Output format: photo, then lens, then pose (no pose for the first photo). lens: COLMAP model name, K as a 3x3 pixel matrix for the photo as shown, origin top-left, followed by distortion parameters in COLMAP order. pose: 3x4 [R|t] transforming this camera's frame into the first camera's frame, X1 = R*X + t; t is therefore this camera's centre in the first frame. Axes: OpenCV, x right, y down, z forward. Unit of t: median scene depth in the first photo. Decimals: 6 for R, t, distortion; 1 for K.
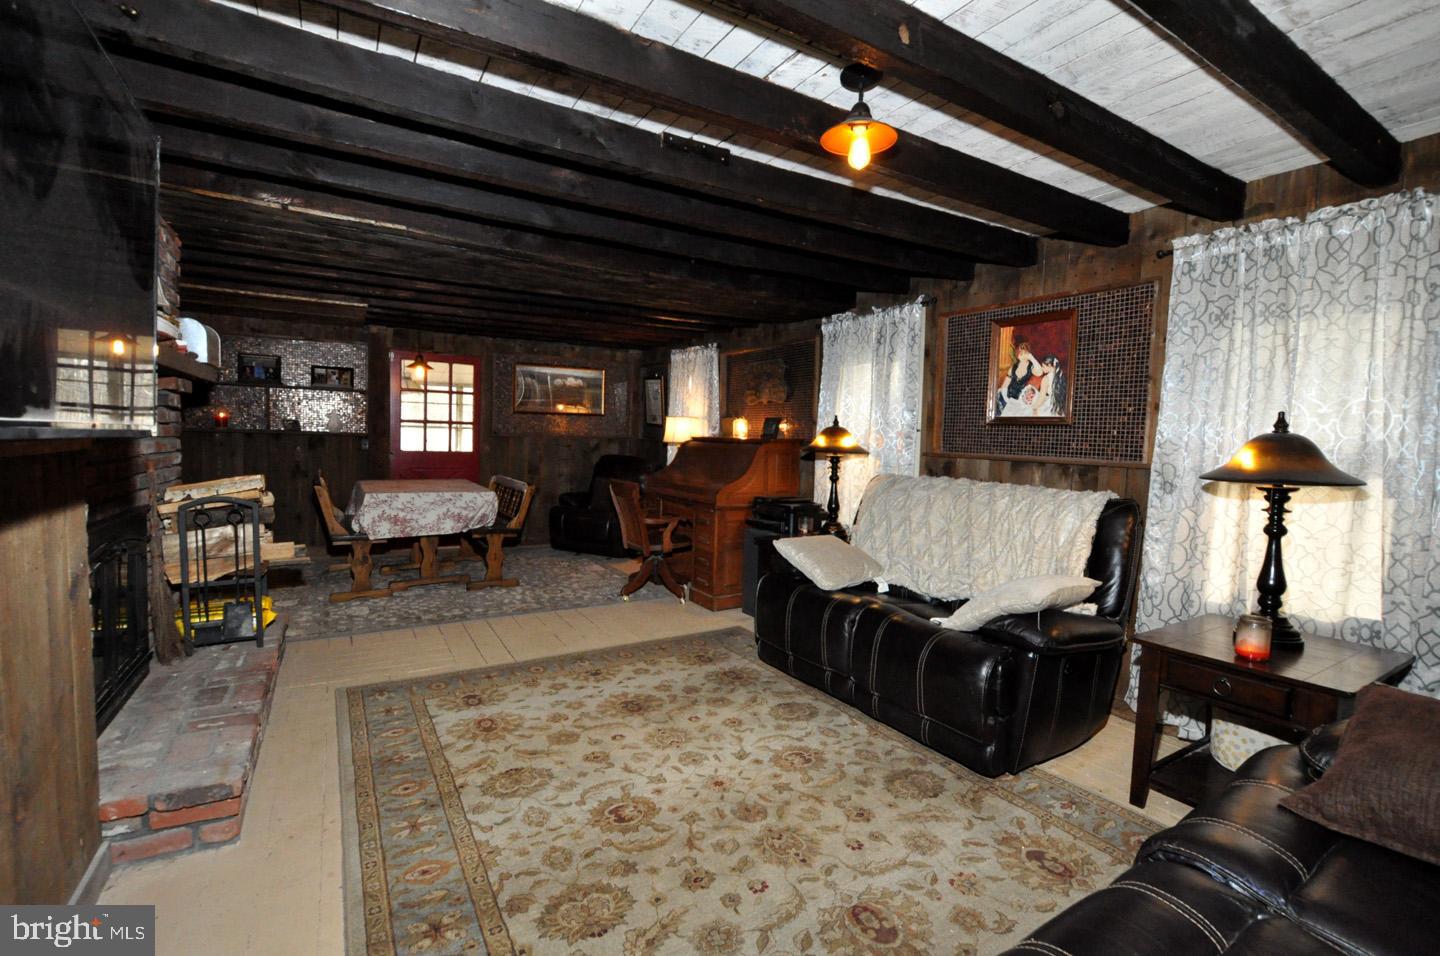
lens RADIAL K [[631.3, 0, 721.0], [0, 631.3, 479.5], [0, 0, 1]] dist [-0.034265, 0.003848]
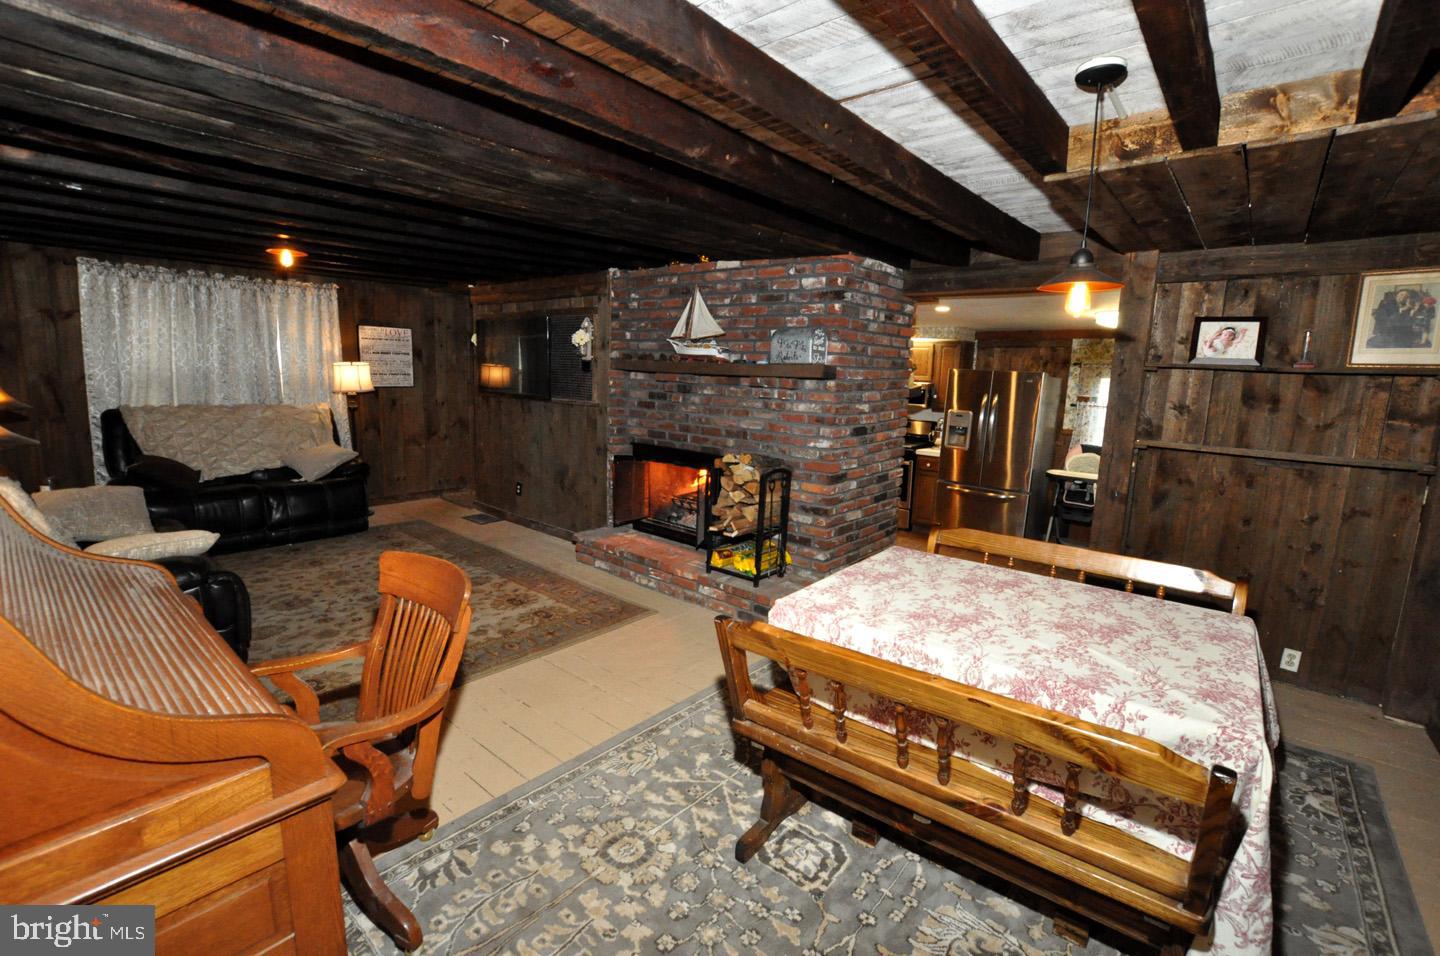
lens RADIAL K [[631.3, 0, 722.2], [0, 631.3, 475.7], [0, 0, 1]] dist [-0.034265, 0.003848]
pose [[-0.948291, -0.010406, -0.317233, -0.246048], [-0.082642, 0.973084, 0.215121, -0.176611], [0.306456, 0.230214, -0.923627, 1.663817]]
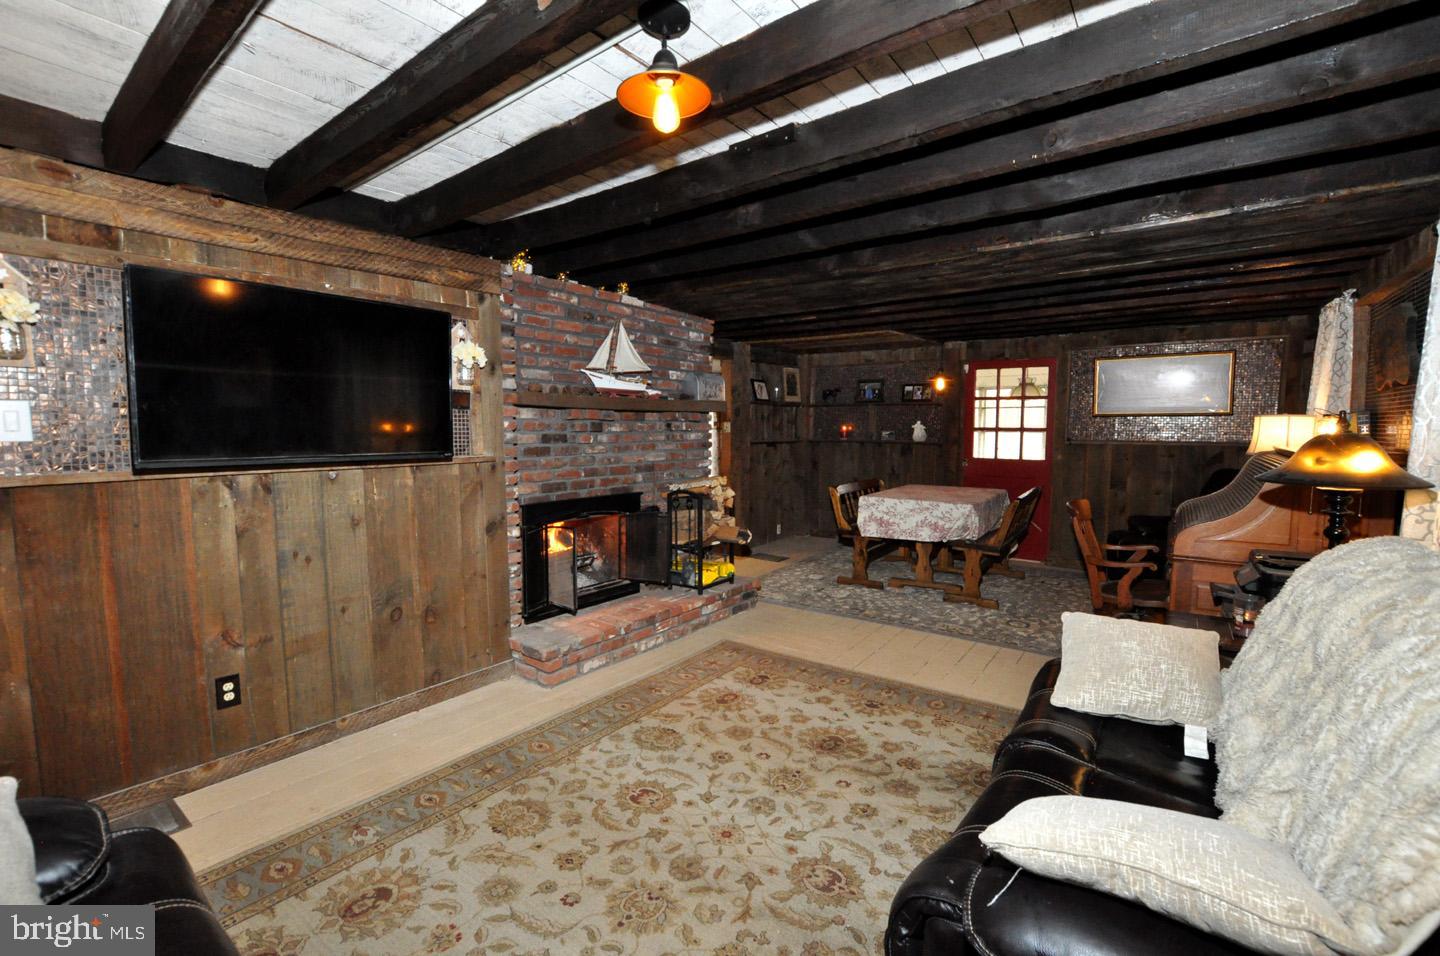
lens RADIAL K [[631.3, 0, 724.7], [0, 631.3, 478.7], [0, 0, 1]] dist [-0.034265, 0.003848]
pose [[0.372923, 0.048428, -0.926598, 0.471469], [-0.050691, 0.998209, 0.031770, -0.038152], [0.926477, 0.035122, 0.374710, 0.363517]]
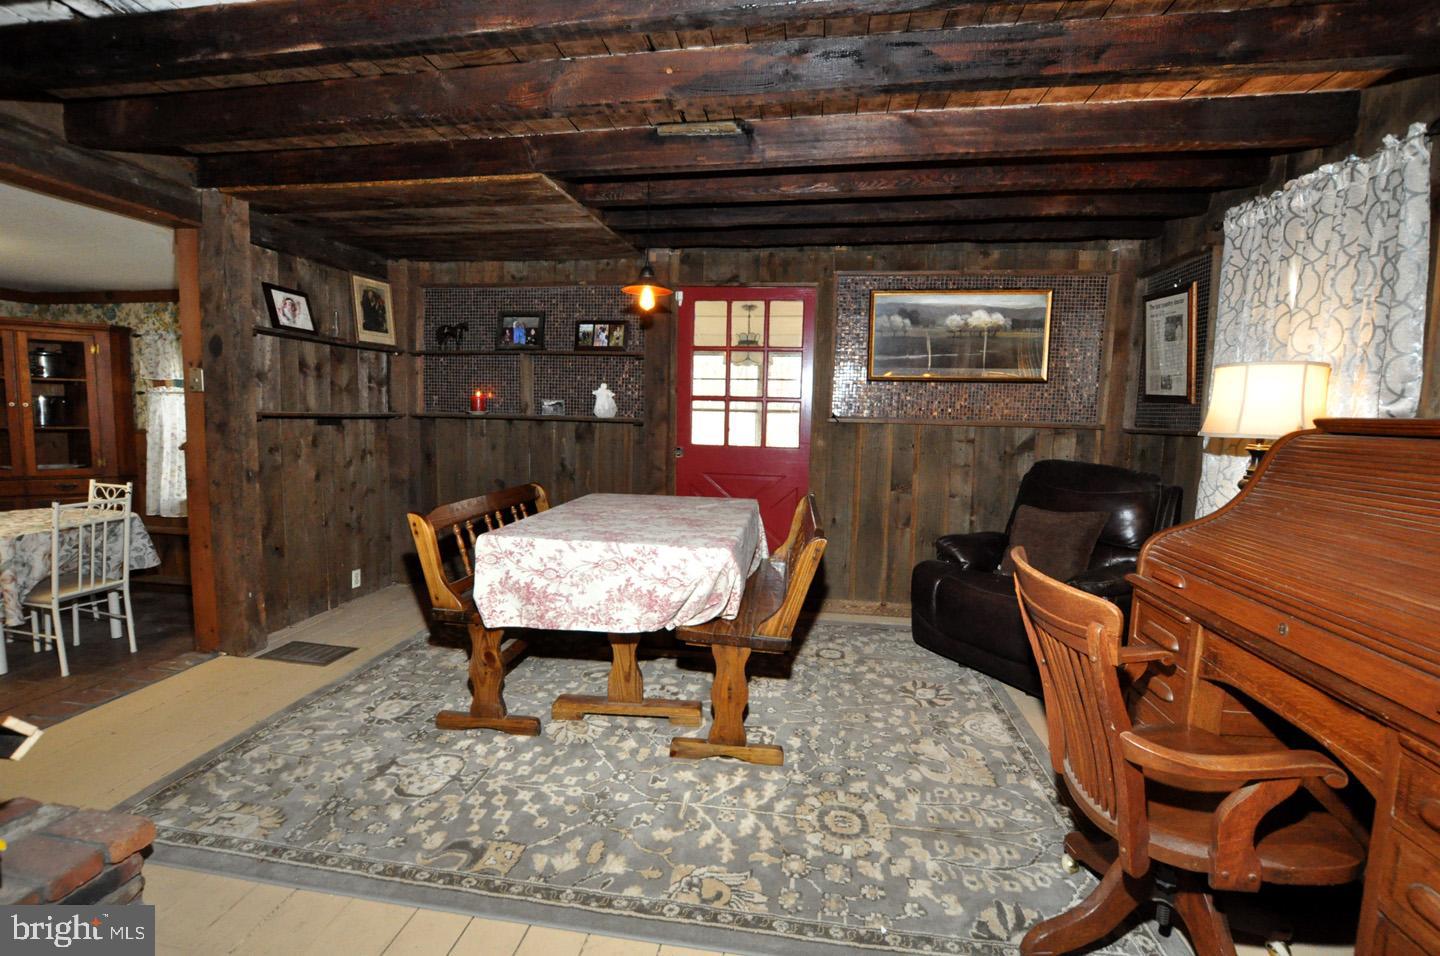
lens RADIAL K [[631.3, 0, 725.5], [0, 631.3, 479.0], [0, 0, 1]] dist [-0.034265, 0.003848]
pose [[0.769457, 0.050057, -0.636734, -0.111584], [-0.041778, 0.998734, 0.028029, -0.049305], [0.637331, 0.005034, 0.770574, 0.824873]]
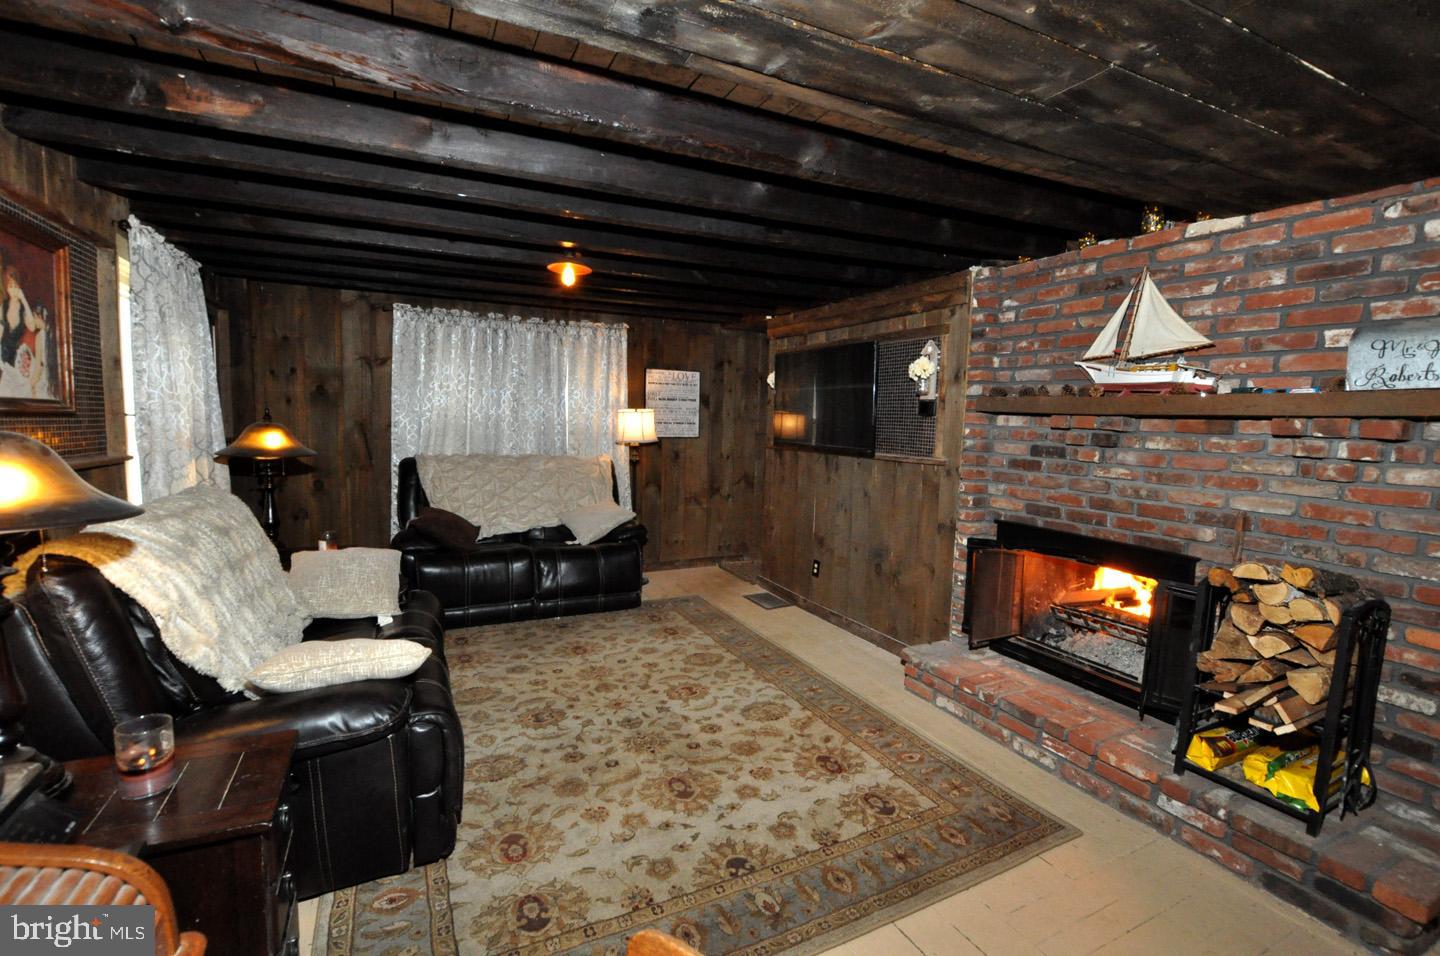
lens RADIAL K [[631.3, 0, 722.7], [0, 631.3, 480.0], [0, 0, 1]] dist [-0.034265, 0.003848]
pose [[-0.994632, -0.062848, 0.082199, -0.176985], [-0.048724, 0.985296, 0.163764, -0.127438], [-0.091283, 0.158880, -0.983069, 1.278981]]
